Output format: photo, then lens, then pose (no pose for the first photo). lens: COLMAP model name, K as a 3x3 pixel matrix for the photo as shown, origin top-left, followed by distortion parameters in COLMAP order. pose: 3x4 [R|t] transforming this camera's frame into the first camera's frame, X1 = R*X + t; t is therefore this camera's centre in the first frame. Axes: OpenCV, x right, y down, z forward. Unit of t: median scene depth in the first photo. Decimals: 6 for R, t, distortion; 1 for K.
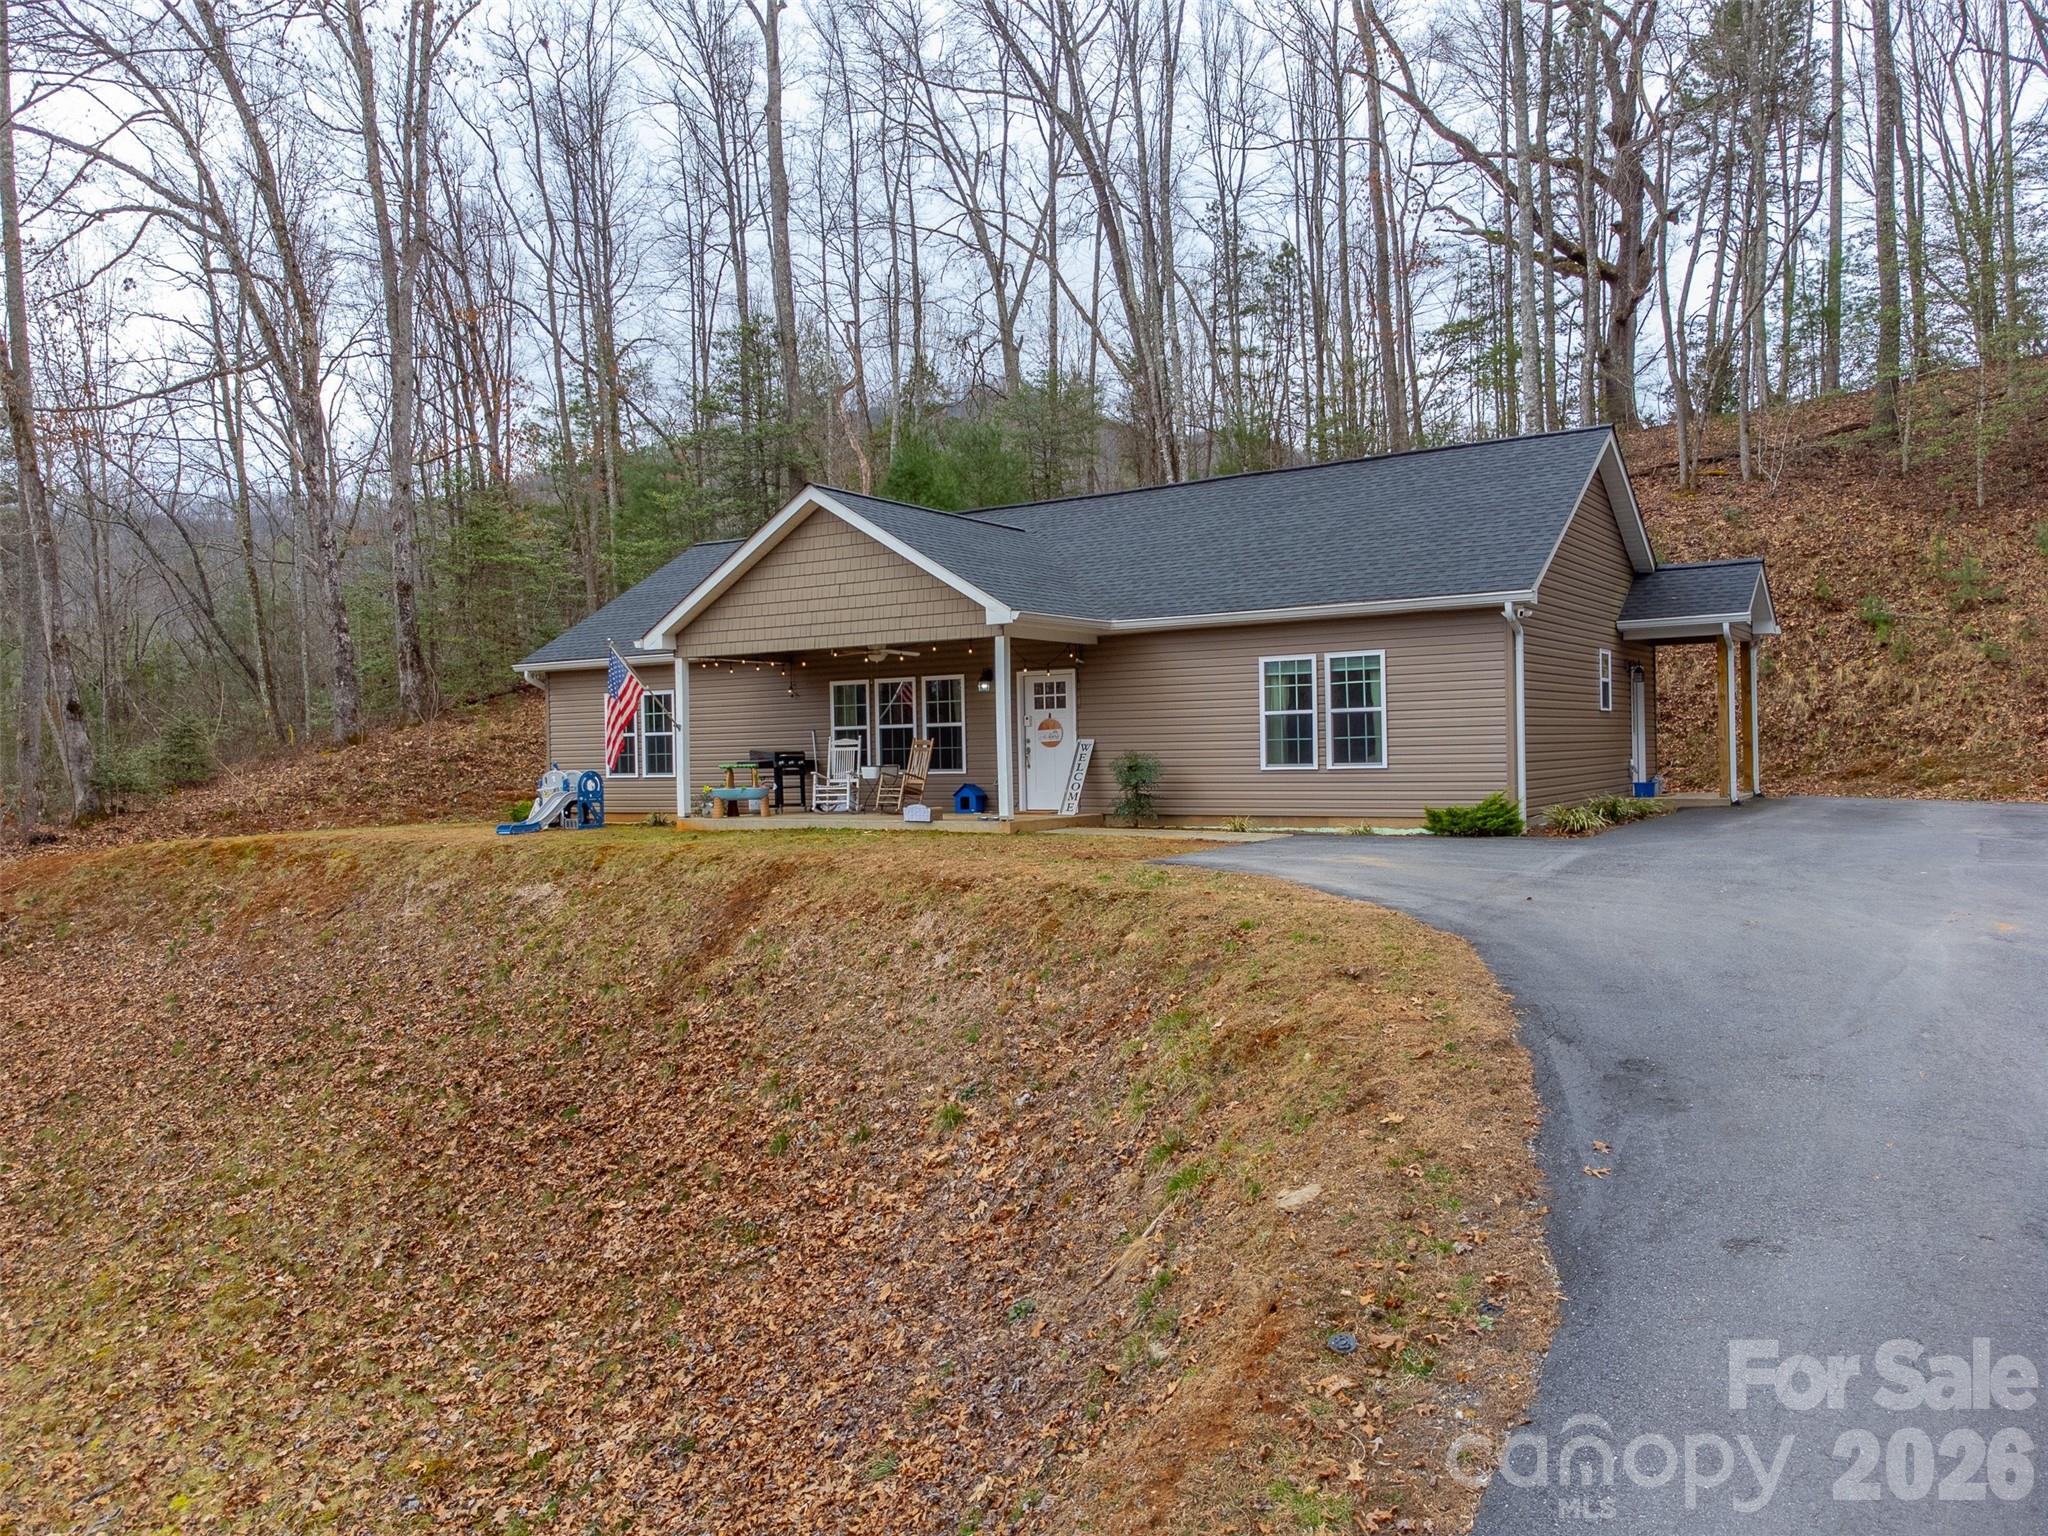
lens RADIAL K [[1527.0, 0, 1023.7], [0, 1527.0, 773.5], [0, 0, 1]] dist [0.011236, 0.008474]
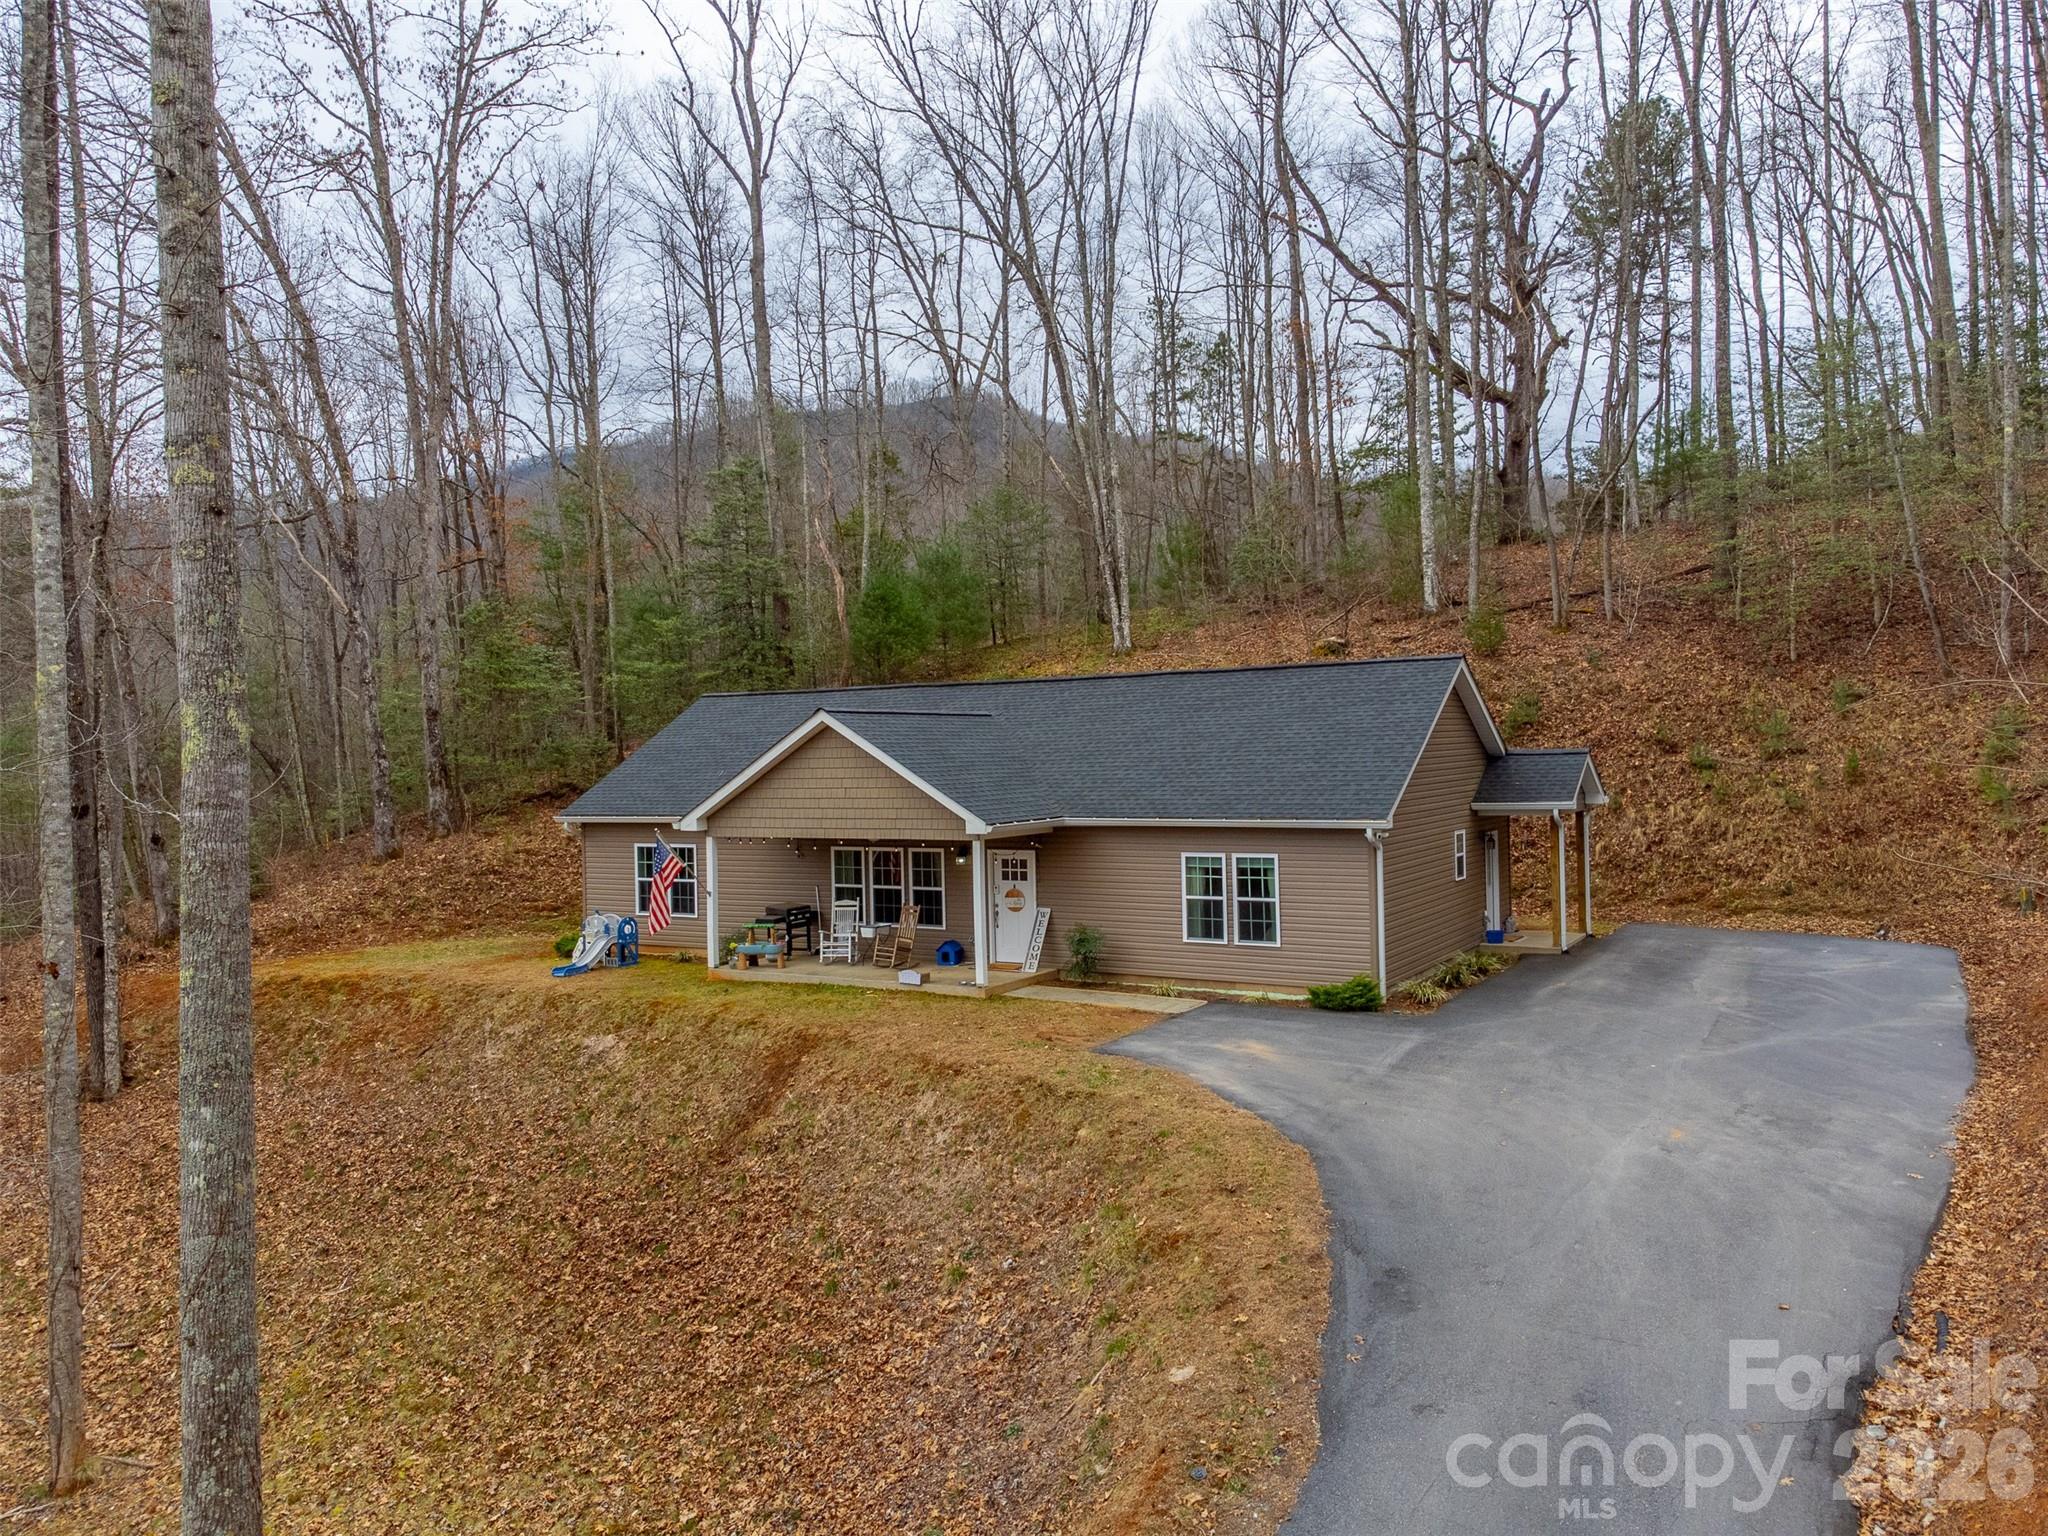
lens RADIAL K [[1535.7, 0, 1024.0], [0, 1535.7, 768.0], [0, 0, 1]] dist [0.002916, 0.011041]
pose [[0.999383, -0.003671, 0.034923, -0.020627], [0.003629, 0.999993, 0.001292, -0.154410], [-0.034927, -0.001164, 0.999389, -0.270891]]
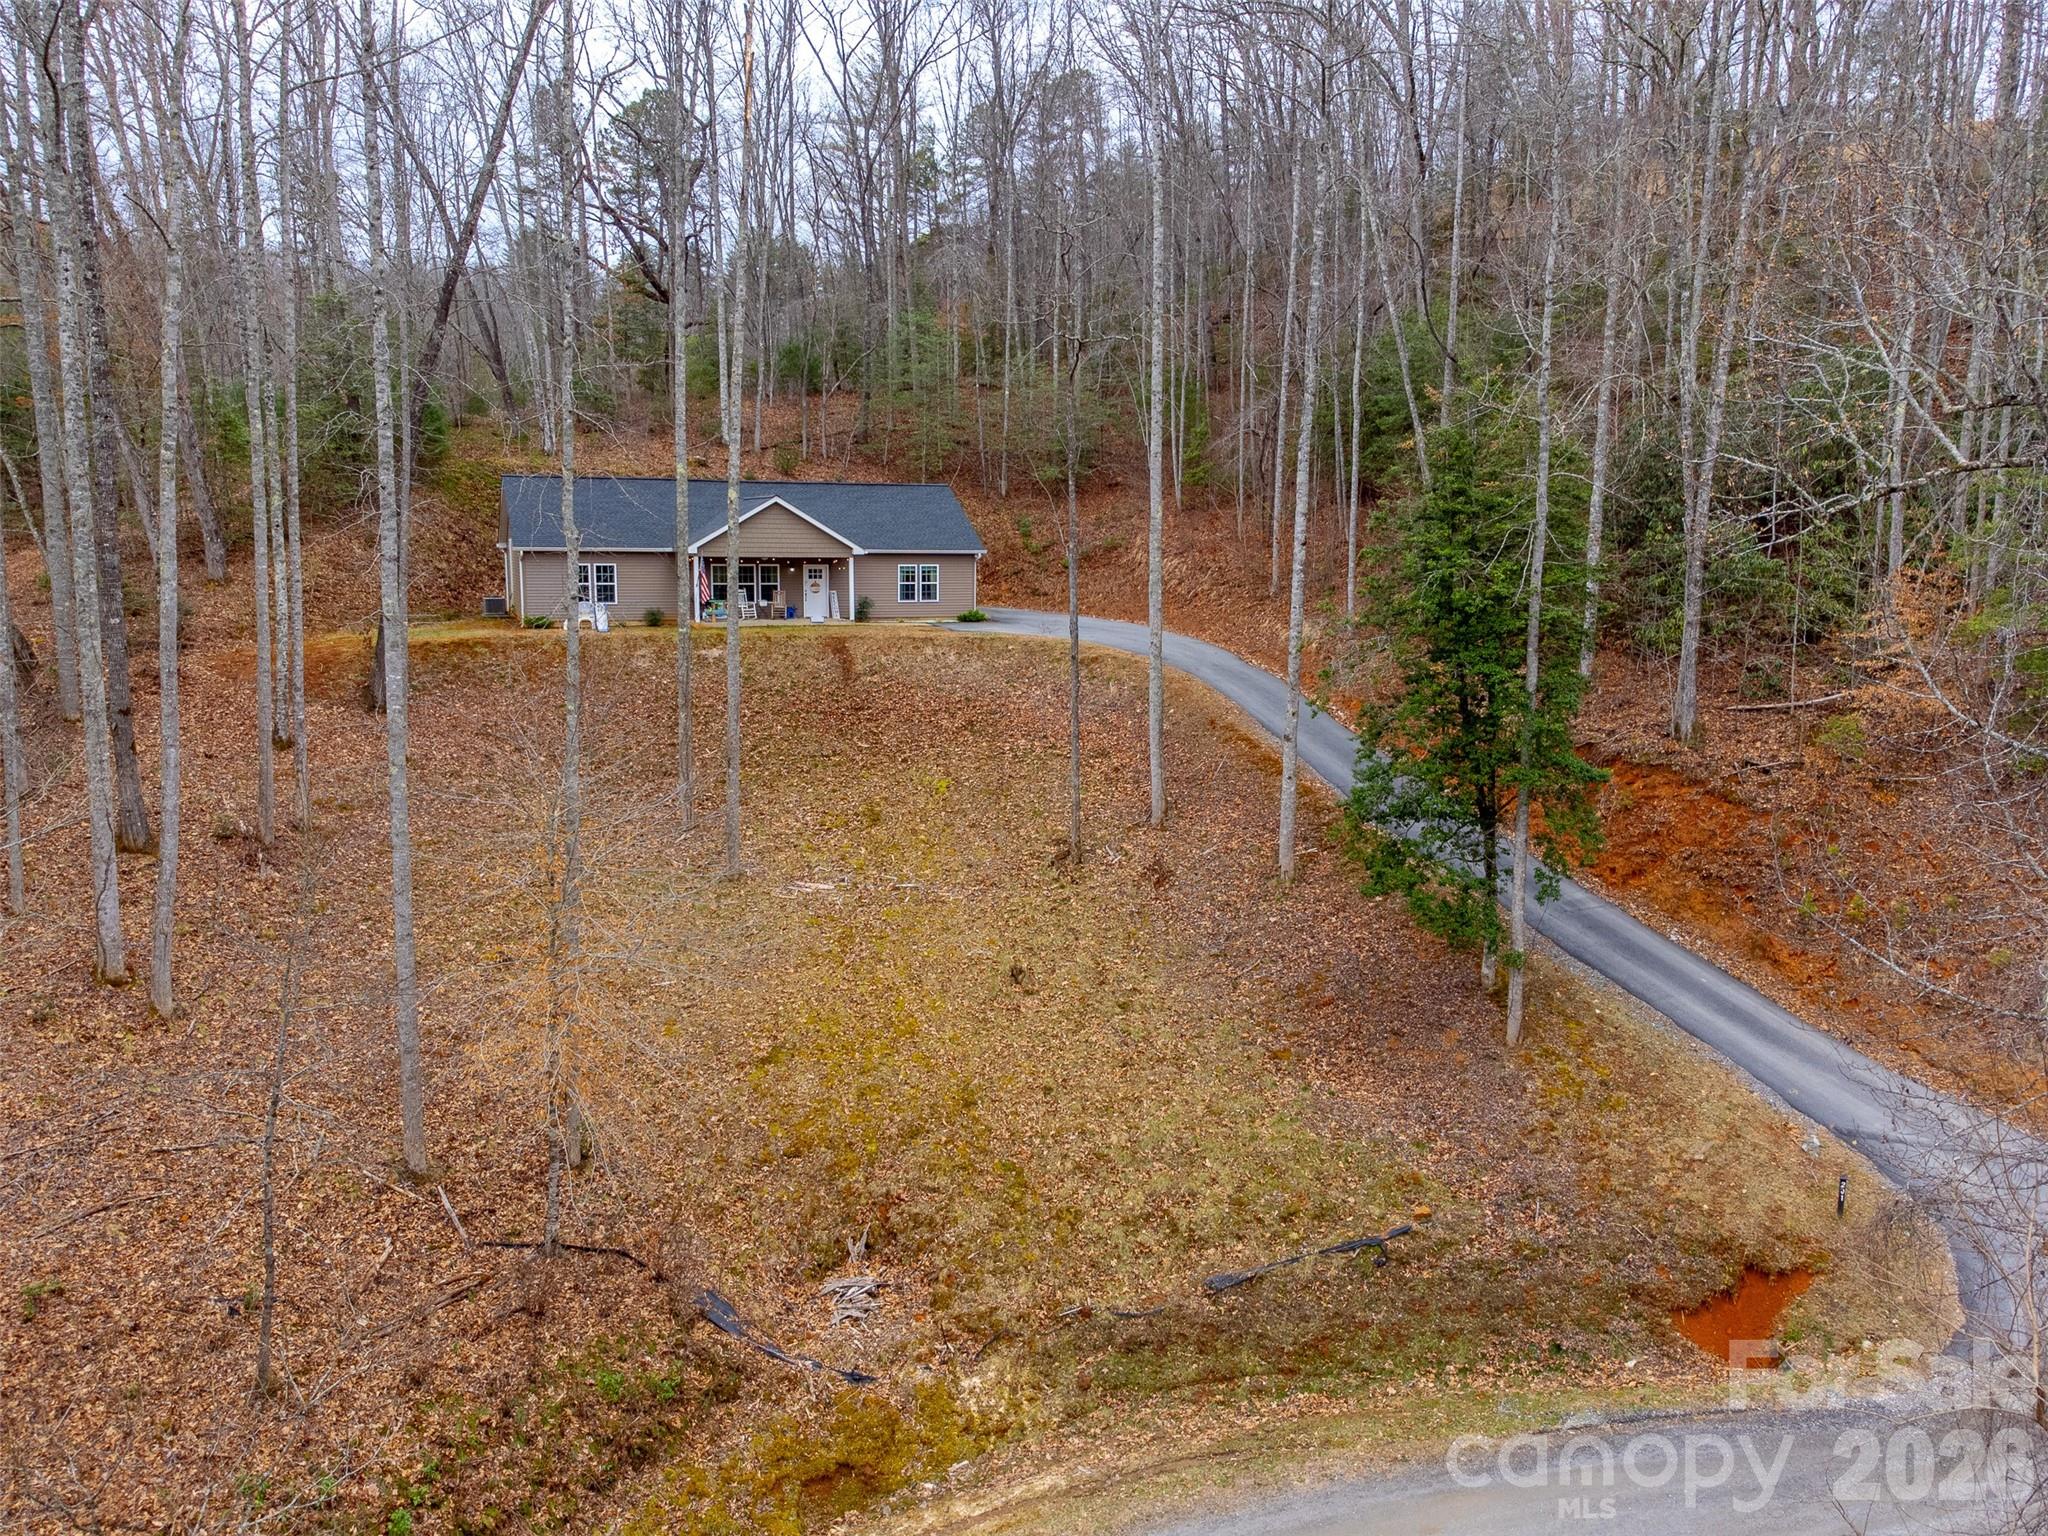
lens RADIAL K [[1535.7, 0, 1024.0], [0, 1535.7, 768.0], [0, 0, 1]] dist [0.002916, 0.011041]
pose [[0.565402, -0.099271, 0.818820, -2.335386], [-0.013374, 0.991497, 0.129440, -0.076930], [-0.824707, -0.084136, 0.559267, -0.981939]]
